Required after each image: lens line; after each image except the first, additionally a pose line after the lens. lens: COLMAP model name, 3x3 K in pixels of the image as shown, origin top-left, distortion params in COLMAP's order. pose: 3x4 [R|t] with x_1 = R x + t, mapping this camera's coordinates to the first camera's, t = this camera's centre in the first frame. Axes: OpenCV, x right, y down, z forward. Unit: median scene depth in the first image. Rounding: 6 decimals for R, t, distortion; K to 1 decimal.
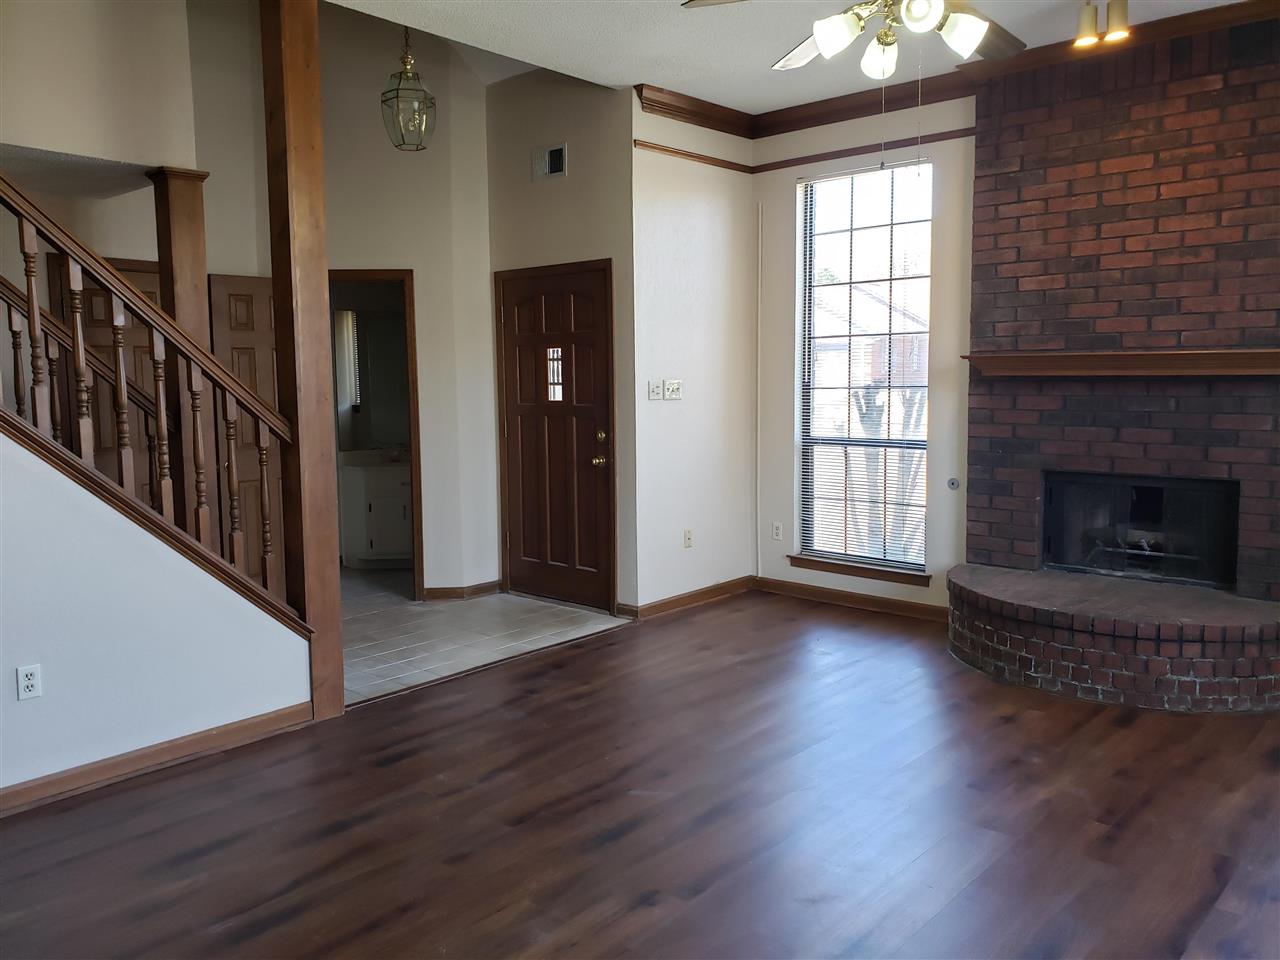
lens RADIAL K [[975.7, 0, 613.7], [0, 975.7, 479.1], [0, 0, 1]] dist [0.007900, -0.007882]
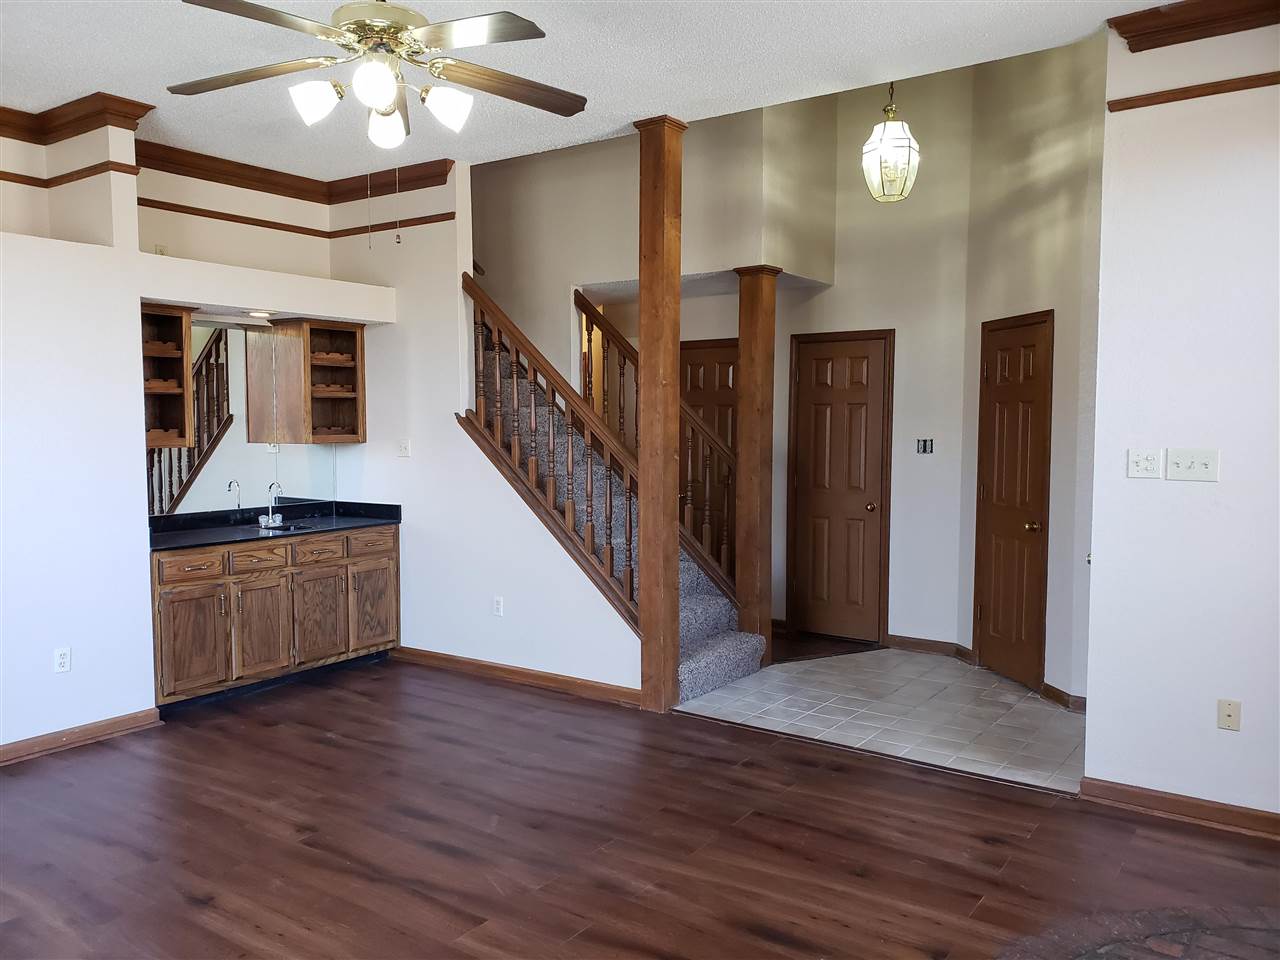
lens RADIAL K [[999.5, 0, 633.3], [0, 999.5, 474.0], [0, 0, 1]] dist [0.010623, 0.009488]
pose [[0.129622, 0.072081, -0.988940, 0.786591], [-0.106936, 0.992553, 0.058329, -0.102499], [0.985780, 0.098193, 0.136365, 0.667082]]
